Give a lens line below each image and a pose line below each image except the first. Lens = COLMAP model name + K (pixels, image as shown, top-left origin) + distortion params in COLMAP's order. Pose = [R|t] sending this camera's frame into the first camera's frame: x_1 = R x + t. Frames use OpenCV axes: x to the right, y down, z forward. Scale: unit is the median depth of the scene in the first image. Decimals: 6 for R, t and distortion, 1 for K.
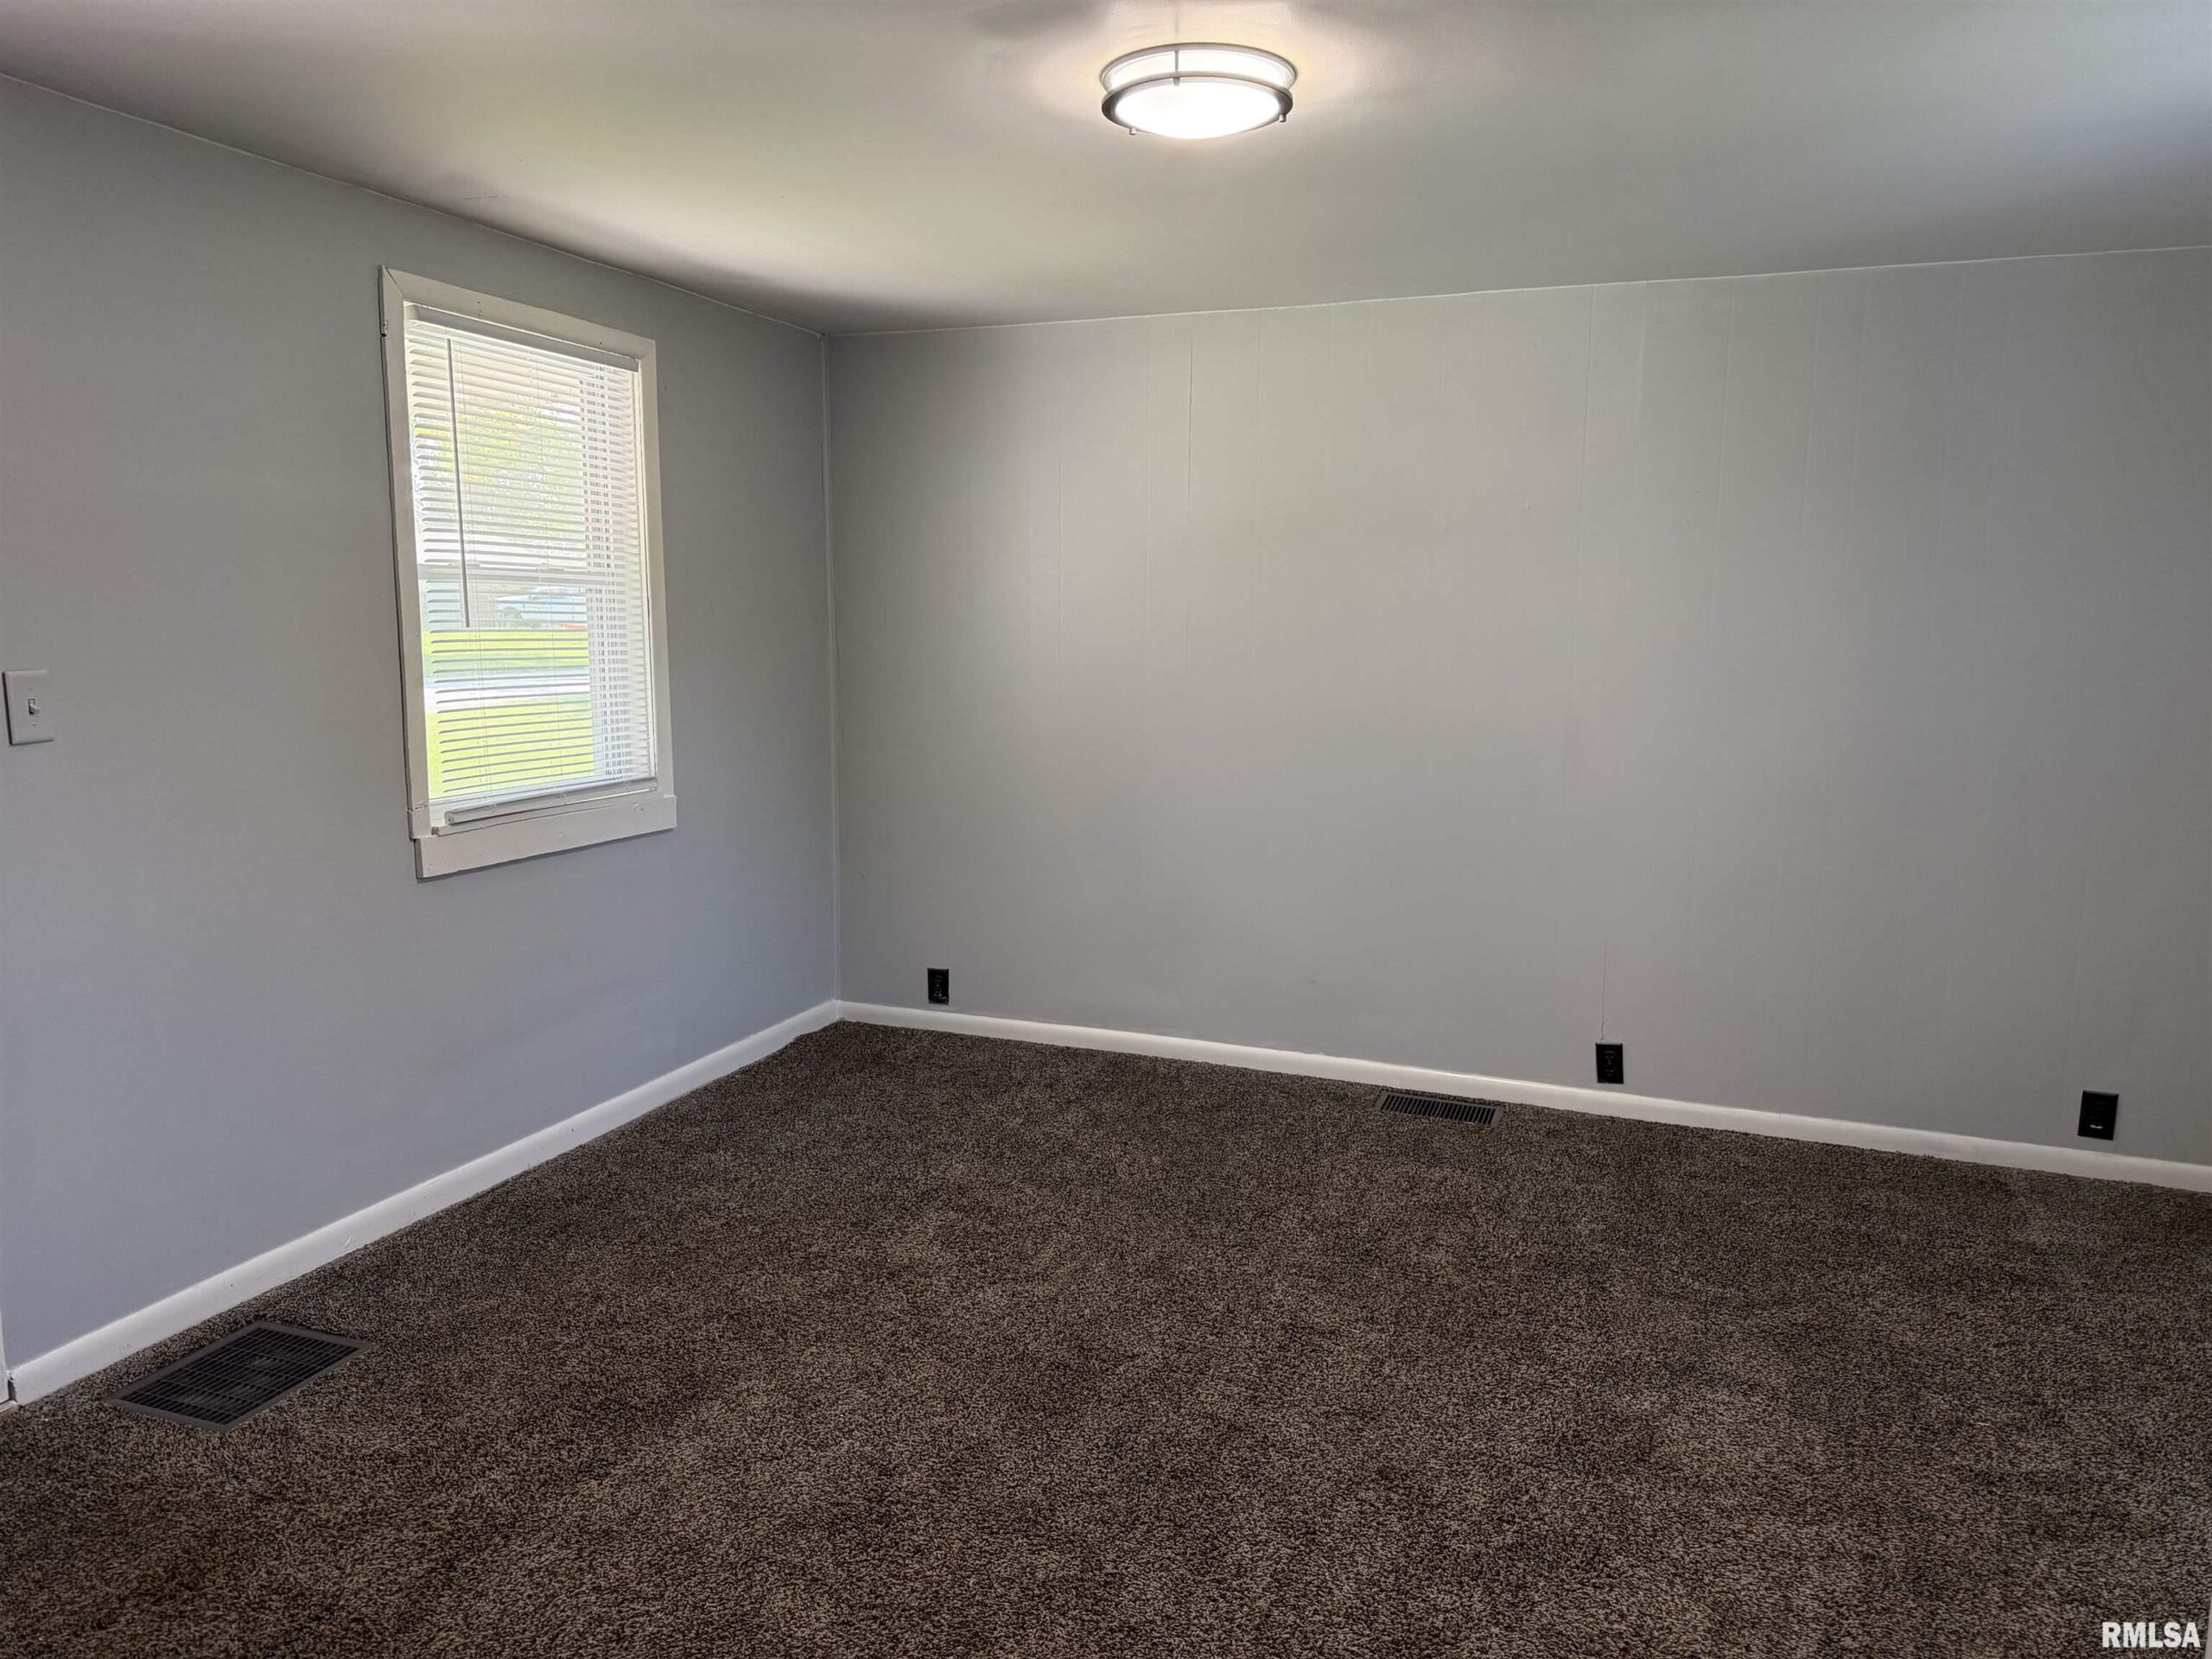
lens RADIAL K [[1551.7, 0, 1106.0], [0, 1551.7, 829.5], [0, 0, 1]] dist [0.151765, -0.244760]
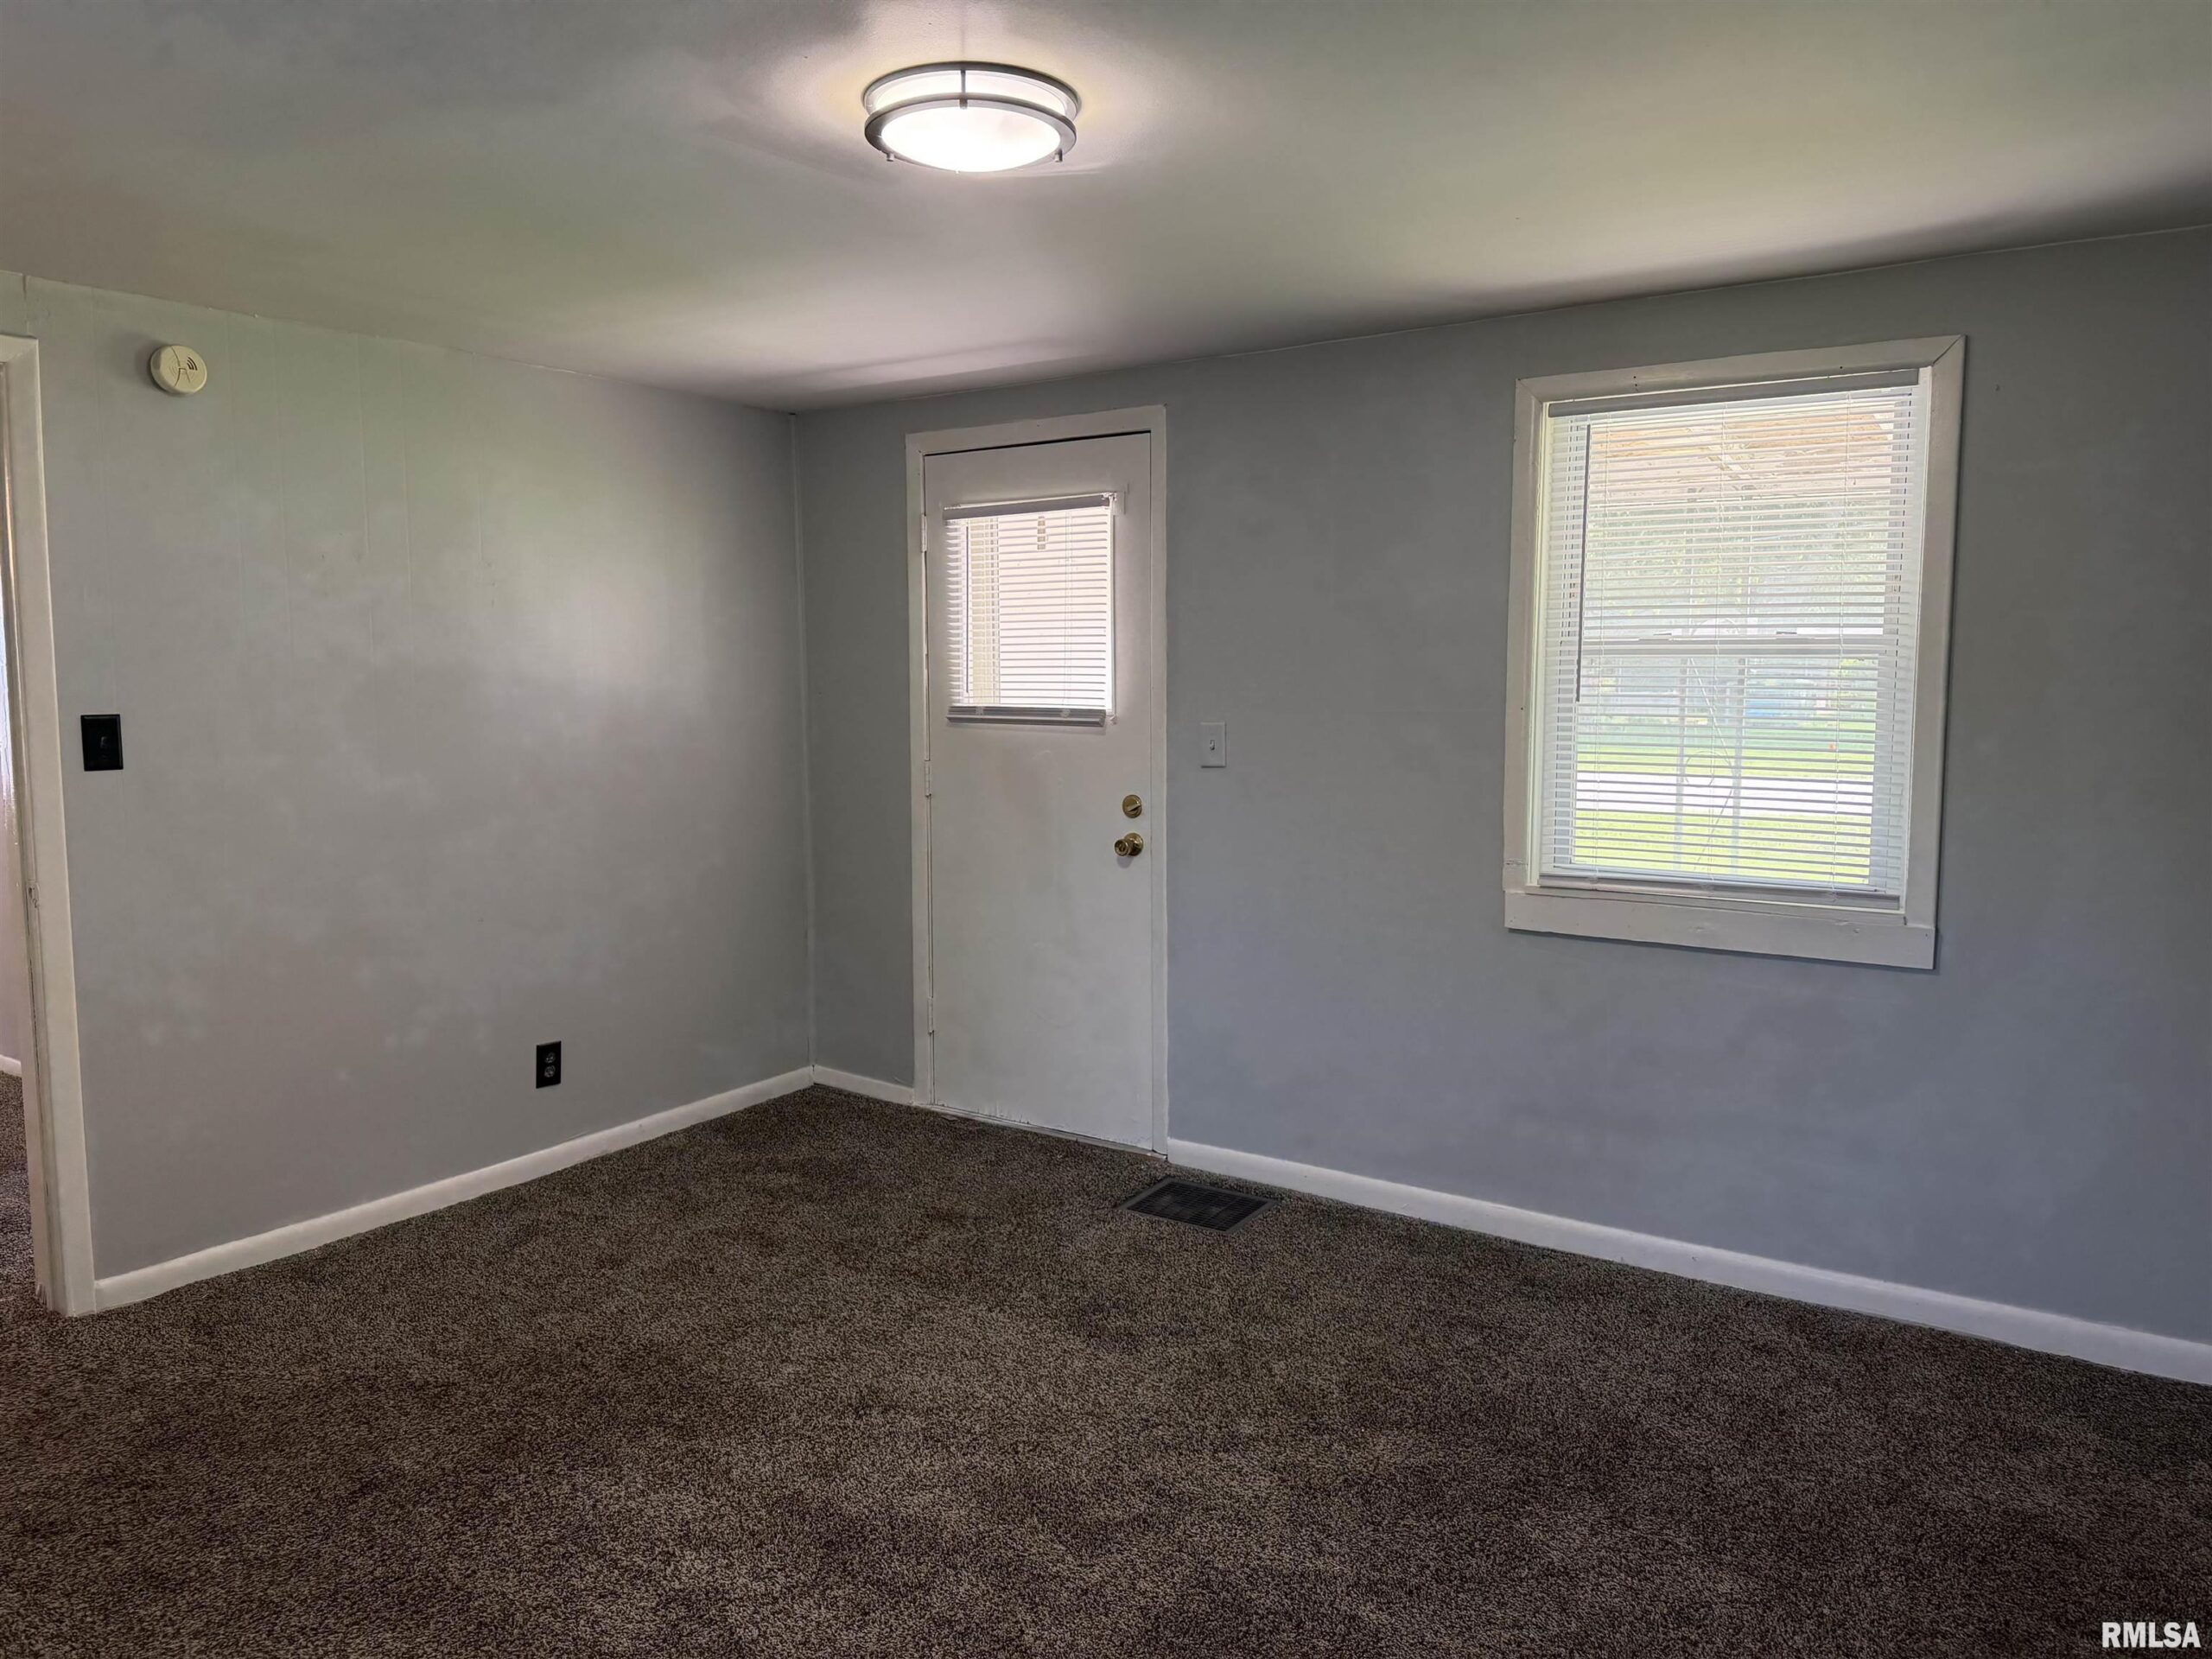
lens RADIAL K [[1530.2, 0, 1106.7], [0, 1530.2, 808.6], [0, 0, 1]] dist [0.032439, -0.047240]
pose [[-0.244071, 0.074094, -0.966923, 0.709172], [-0.139575, 0.984012, 0.110635, -0.138654], [0.959660, 0.161961, -0.229827, 1.044160]]
